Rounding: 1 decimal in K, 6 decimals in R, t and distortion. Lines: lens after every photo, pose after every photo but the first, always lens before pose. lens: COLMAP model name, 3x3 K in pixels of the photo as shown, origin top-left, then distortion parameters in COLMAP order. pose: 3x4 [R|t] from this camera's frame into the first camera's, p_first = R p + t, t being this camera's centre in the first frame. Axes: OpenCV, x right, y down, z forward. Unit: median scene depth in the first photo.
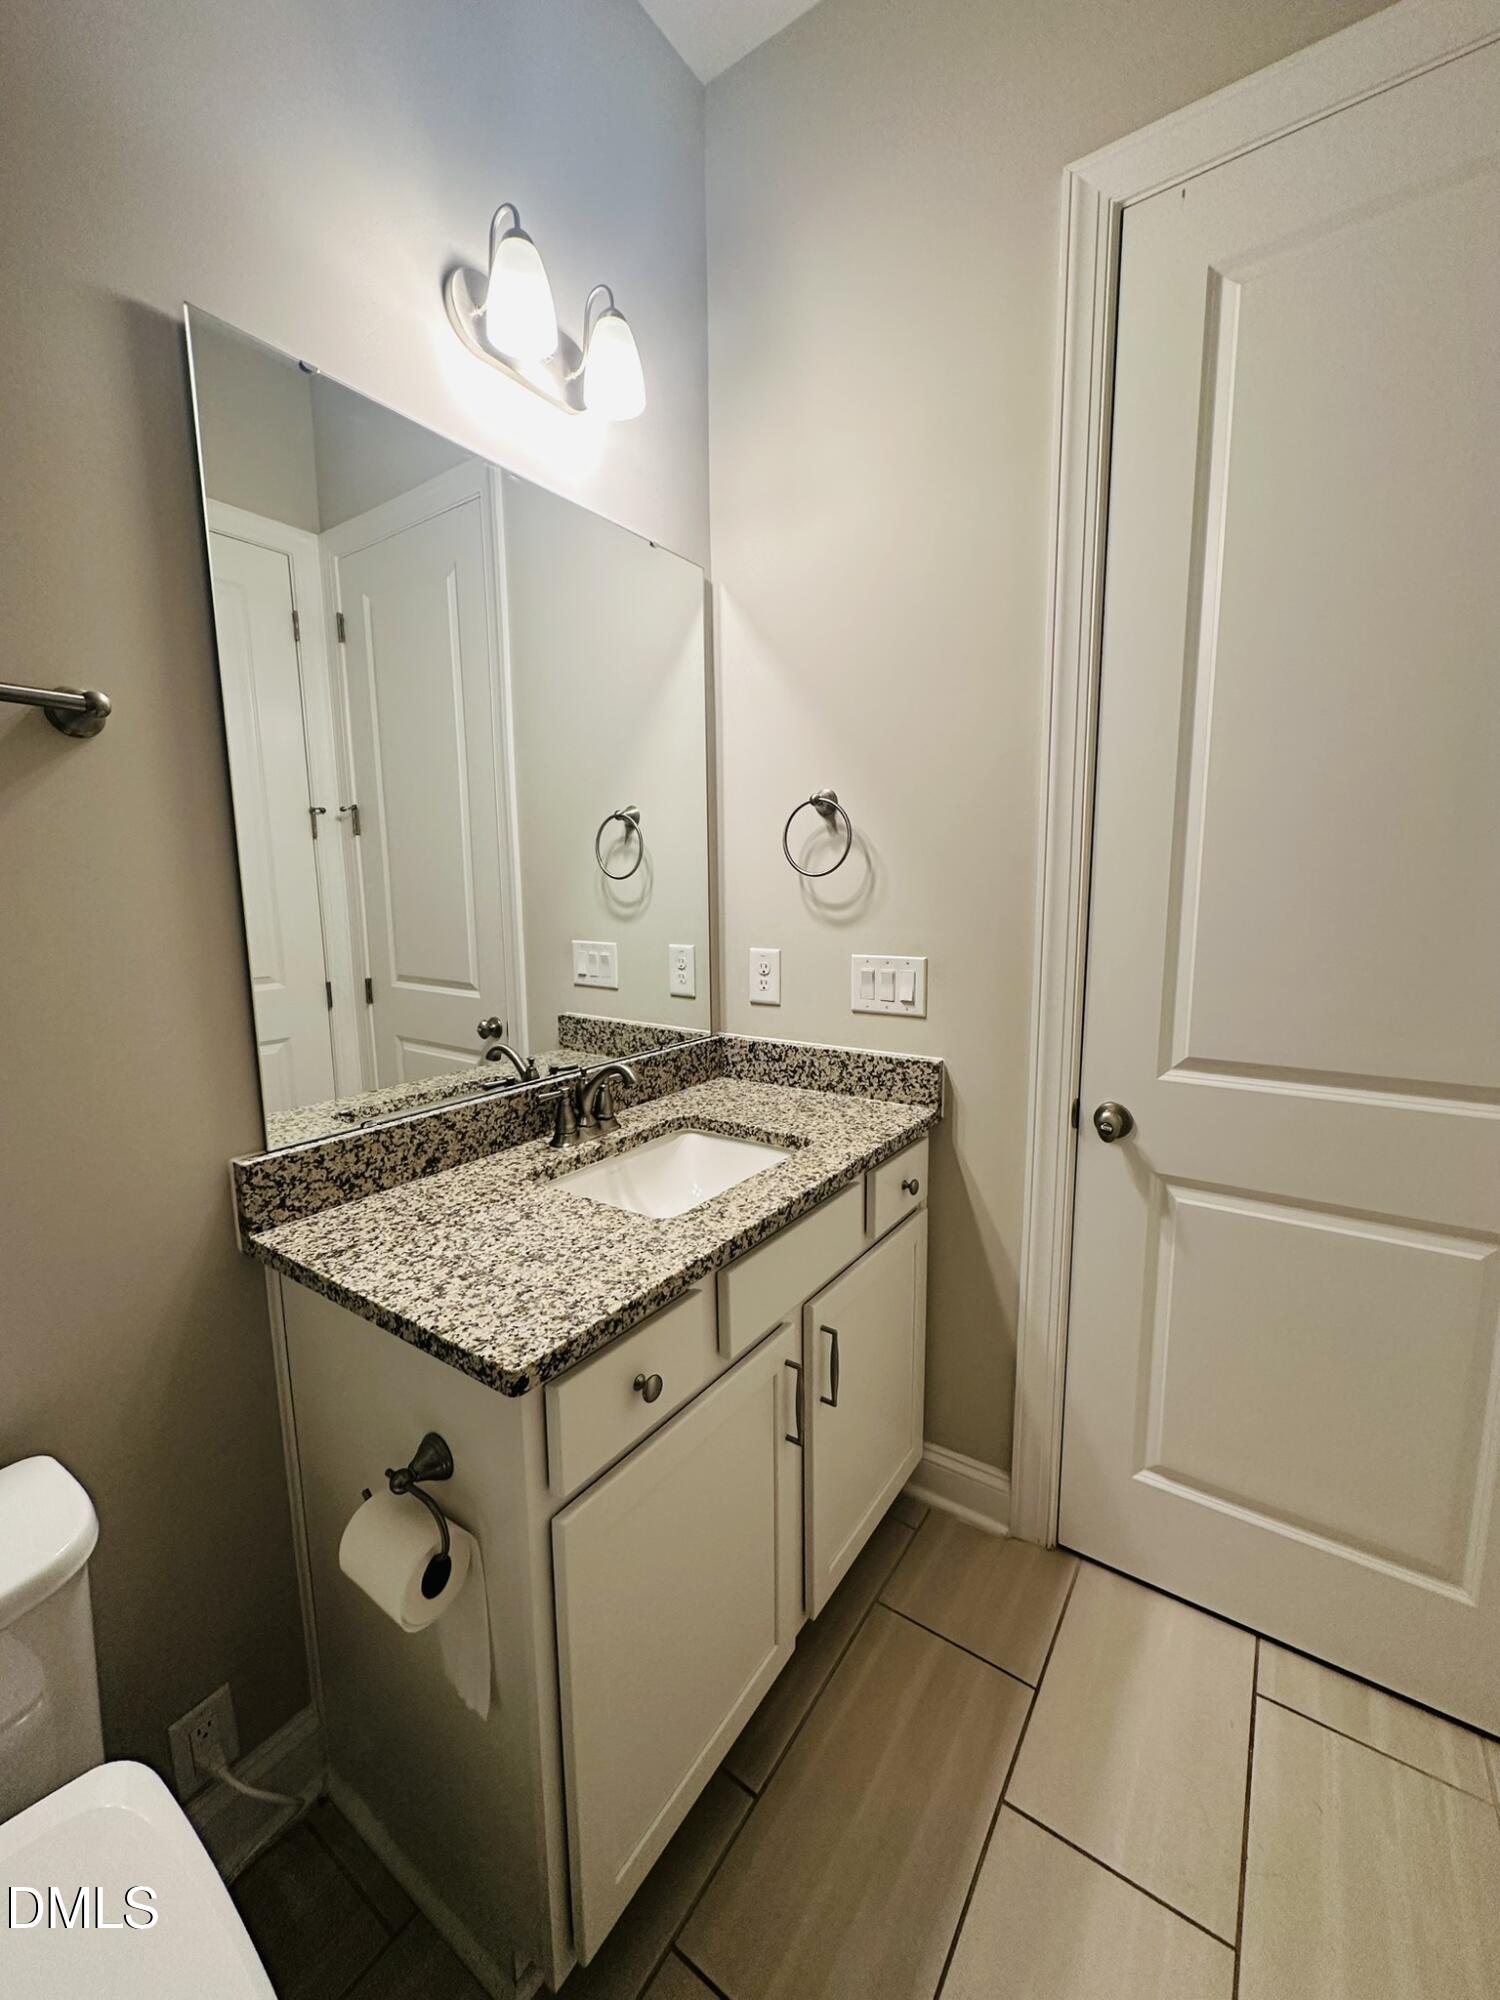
lens RADIAL K [[796.0, 0, 745.9], [0, 796.0, 1003.3], [0, 0, 1]] dist [-0.001065, 0.000201]
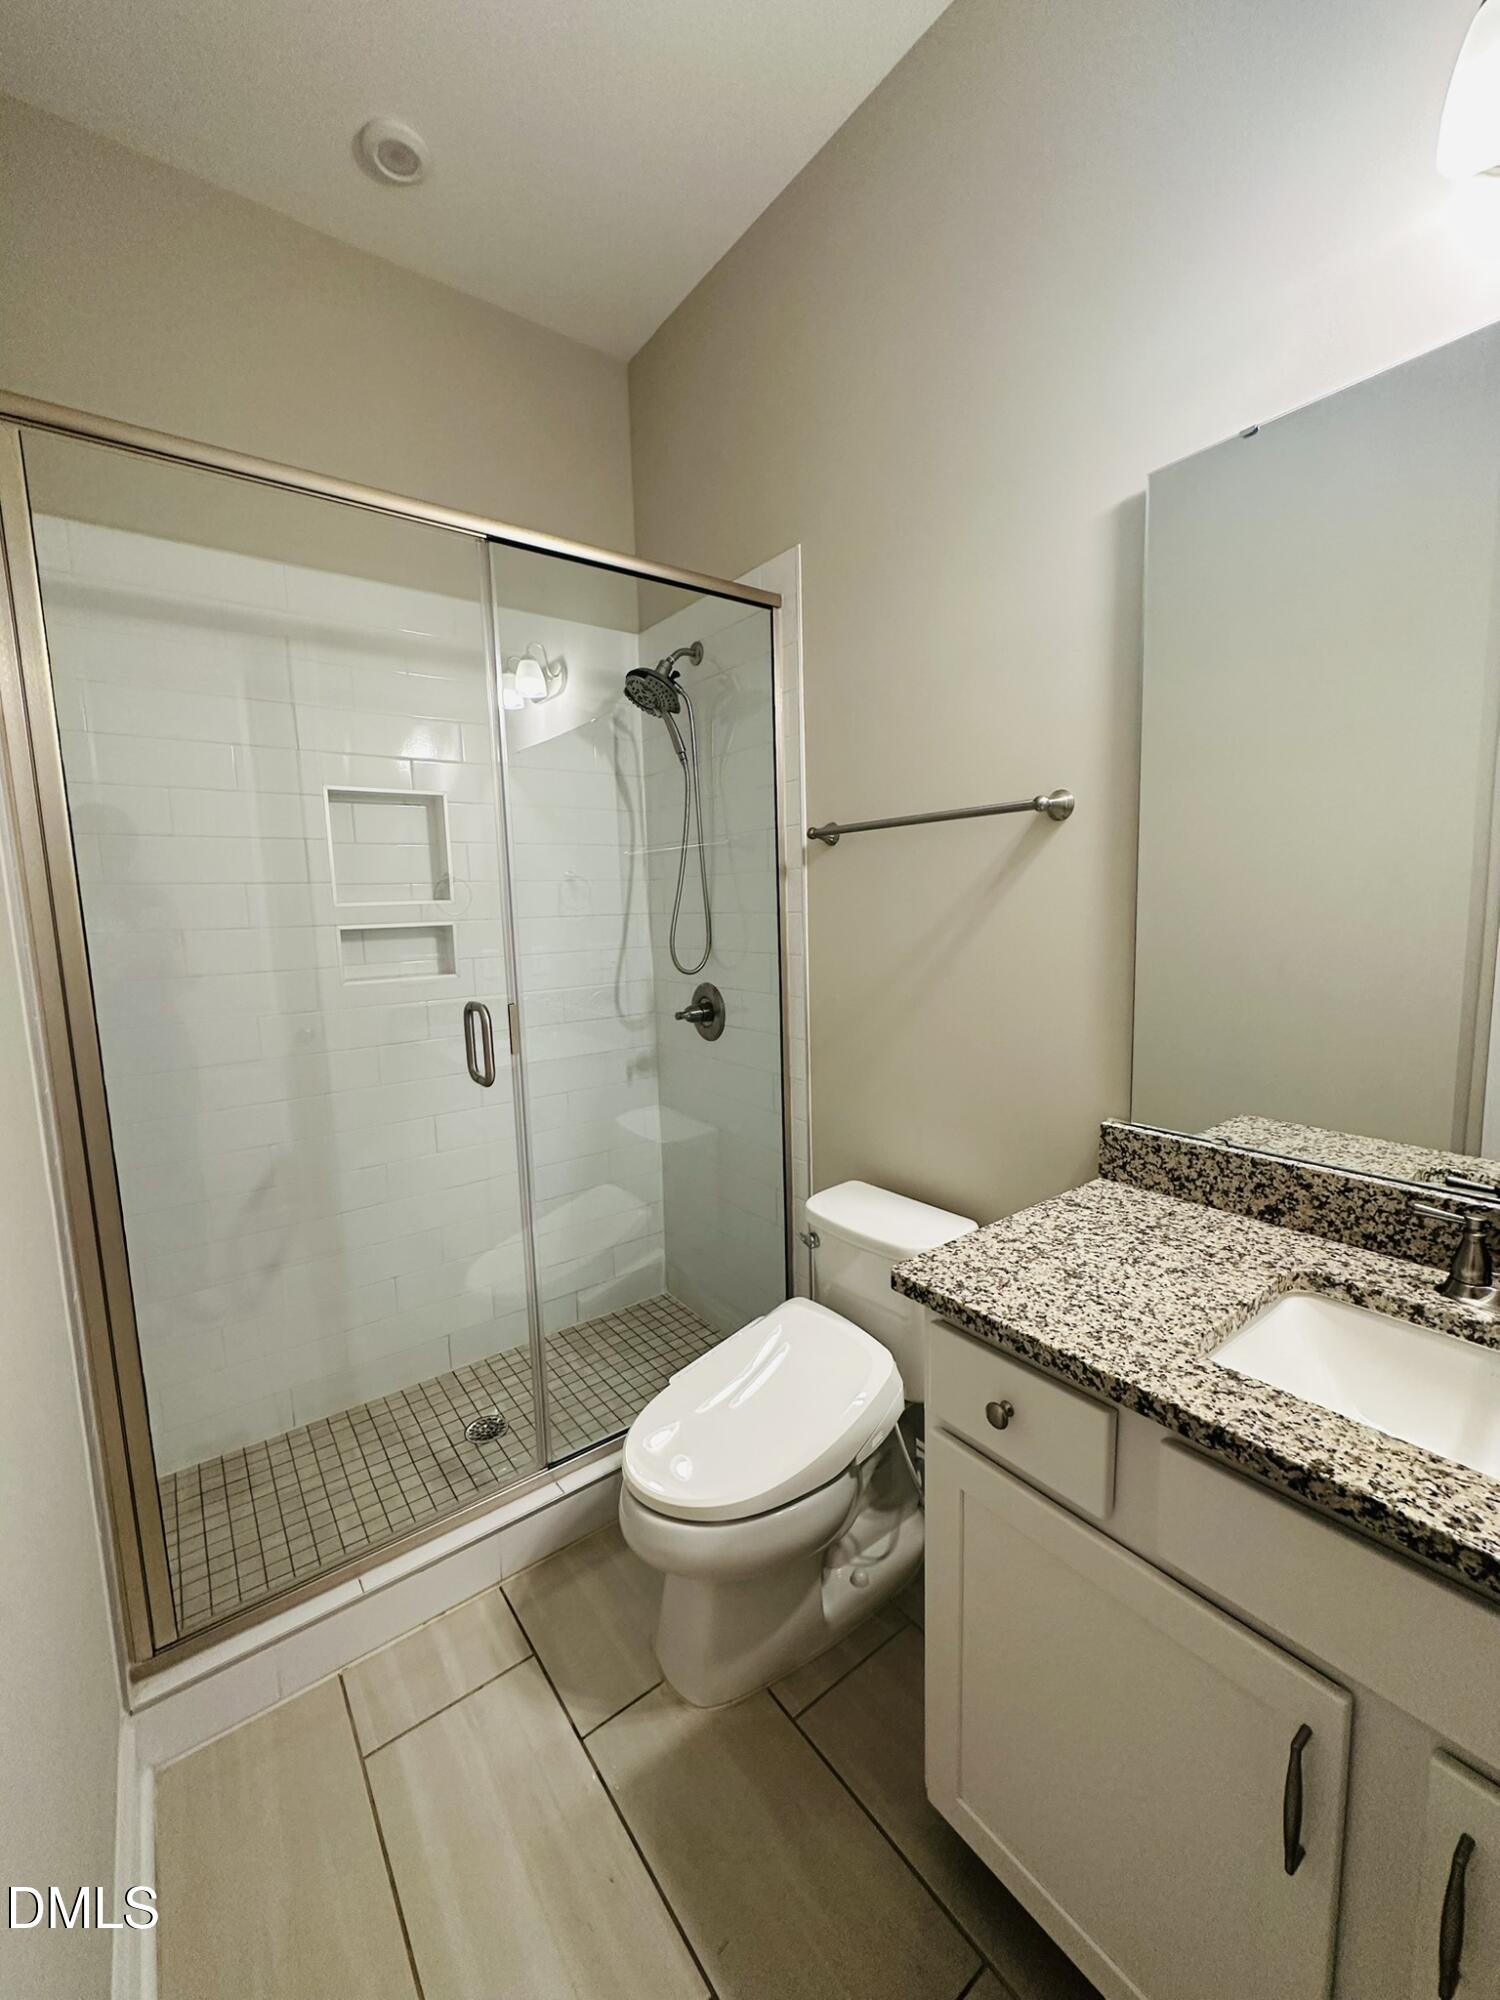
lens RADIAL K [[796.0, 0, 747.6], [0, 796.0, 996.2], [0, 0, 1]] dist [-0.001065, 0.000201]
pose [[-0.316289, 0.129894, -0.939728, 0.702250], [-0.107769, 0.979249, 0.171629, -0.151991], [0.942522, 0.155558, -0.295727, 0.730527]]
